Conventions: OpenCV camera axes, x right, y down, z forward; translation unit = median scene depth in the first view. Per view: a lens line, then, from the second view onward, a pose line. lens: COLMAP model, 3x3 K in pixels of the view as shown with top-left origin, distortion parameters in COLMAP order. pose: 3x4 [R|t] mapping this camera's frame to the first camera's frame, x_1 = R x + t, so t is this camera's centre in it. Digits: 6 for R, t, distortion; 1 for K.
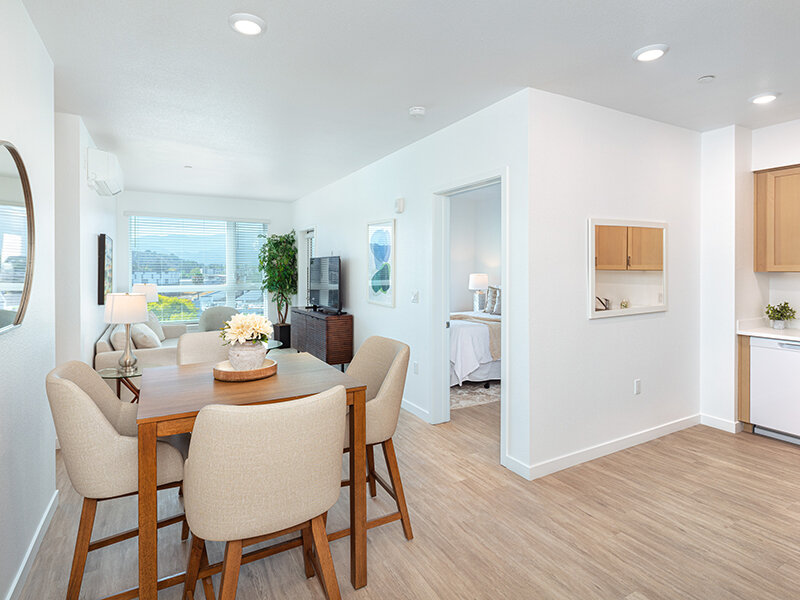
lens RADIAL K [[438.8, 0, 394.6], [0, 438.8, 291.0], [0, 0, 1]] dist [0.000568, -0.002193]
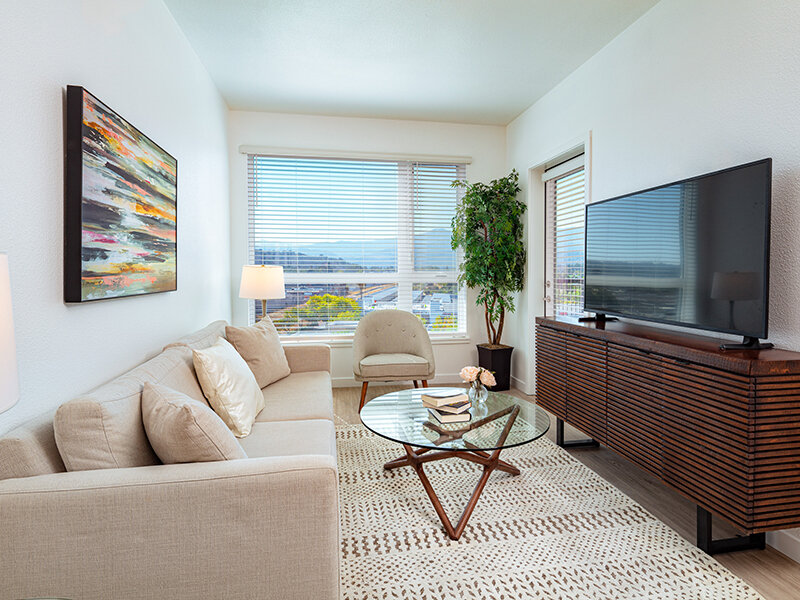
lens RADIAL K [[438.8, 0, 398.9], [0, 438.8, 292.4], [0, 0, 1]] dist [0.000568, -0.002193]
pose [[0.944276, 0.007839, -0.329060, -0.195911], [-0.007664, 0.999969, 0.001827, 0.010585], [0.329064, 0.000797, 0.944307, 0.465149]]
